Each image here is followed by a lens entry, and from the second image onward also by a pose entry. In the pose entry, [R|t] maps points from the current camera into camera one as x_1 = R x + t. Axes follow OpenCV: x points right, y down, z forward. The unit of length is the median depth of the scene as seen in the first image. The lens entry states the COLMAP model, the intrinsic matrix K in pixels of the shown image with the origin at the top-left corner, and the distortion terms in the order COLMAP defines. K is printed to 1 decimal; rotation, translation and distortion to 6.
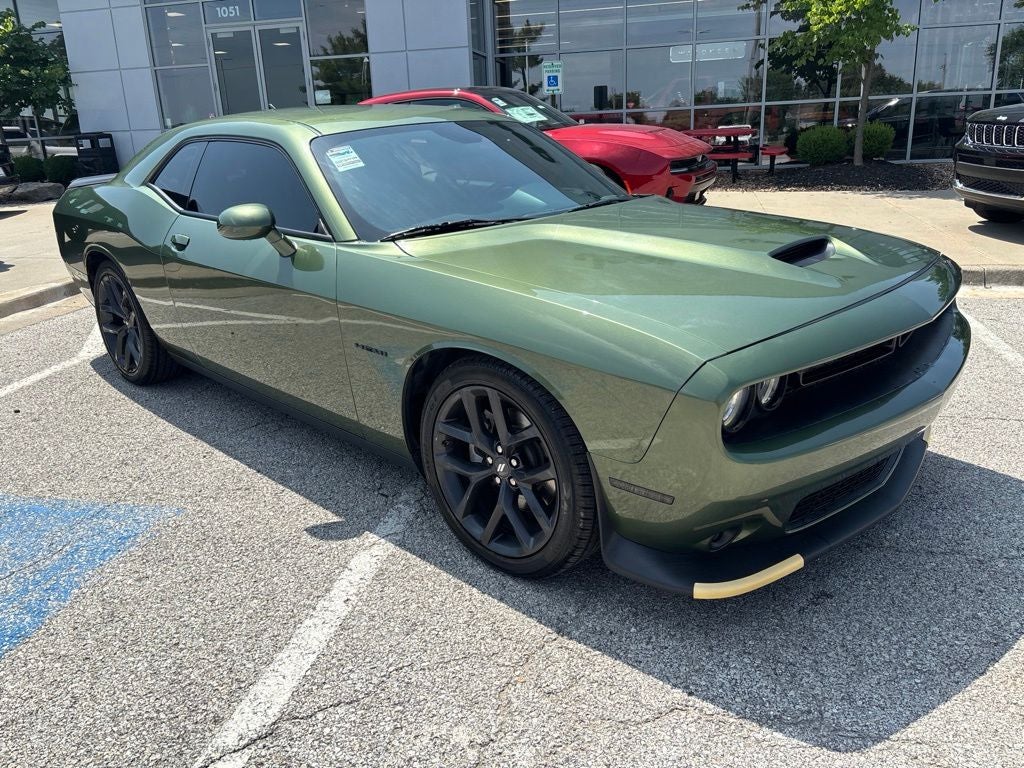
lens RADIAL K [[780.6, 0, 516.4], [0, 780.6, 381.0], [0, 0, 1]] dist [0.047452, -0.057780]
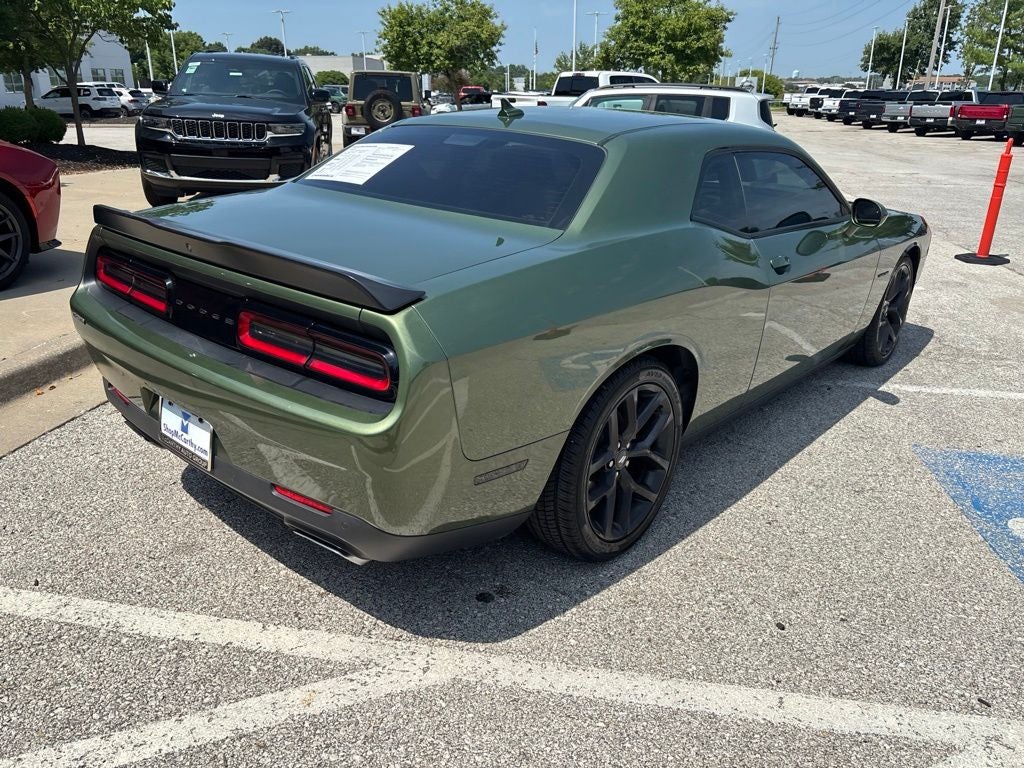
lens RADIAL K [[780.6, 0, 509.3], [0, 780.6, 387.6], [0, 0, 1]] dist [0.047452, -0.057780]
pose [[-0.064057, -0.317214, 0.946188, -1.633612], [0.291345, 0.900886, 0.321750, -0.539126], [-0.954471, 0.296277, 0.034711, 1.634148]]
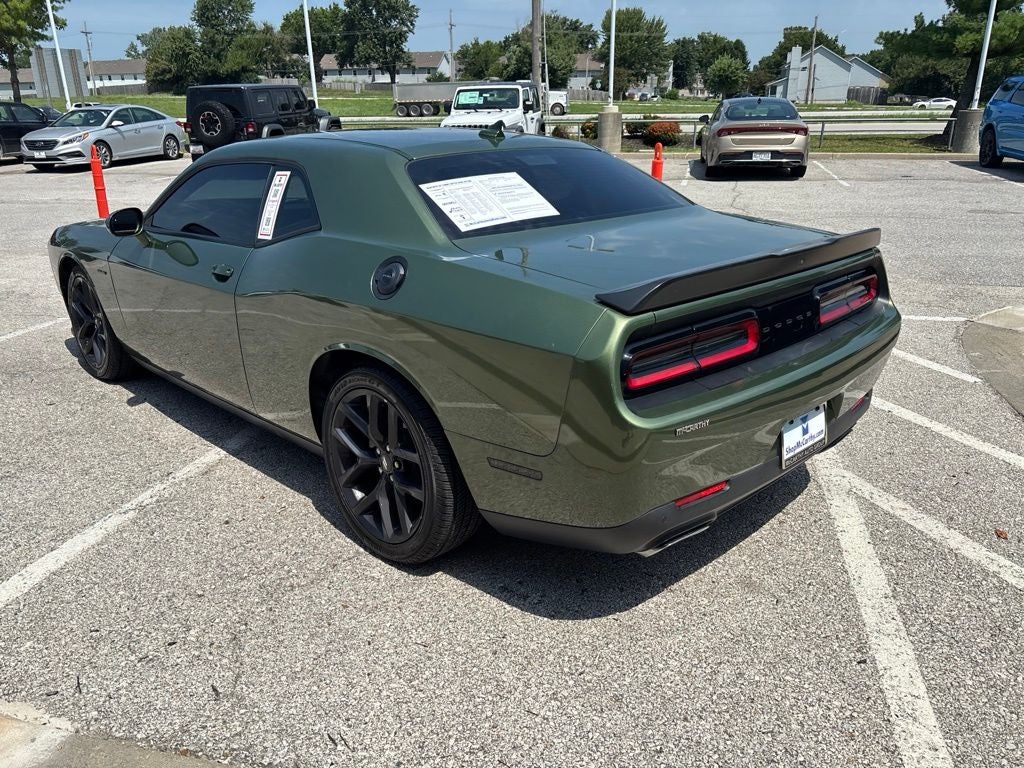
lens RADIAL K [[780.6, 0, 508.3], [0, 780.6, 387.9], [0, 0, 1]] dist [0.047452, -0.057780]
pose [[-0.998378, 0.042575, 0.037798, -0.528369], [0.056817, 0.787364, 0.613865, -0.939817], [-0.003626, 0.615016, -0.788506, 2.686380]]
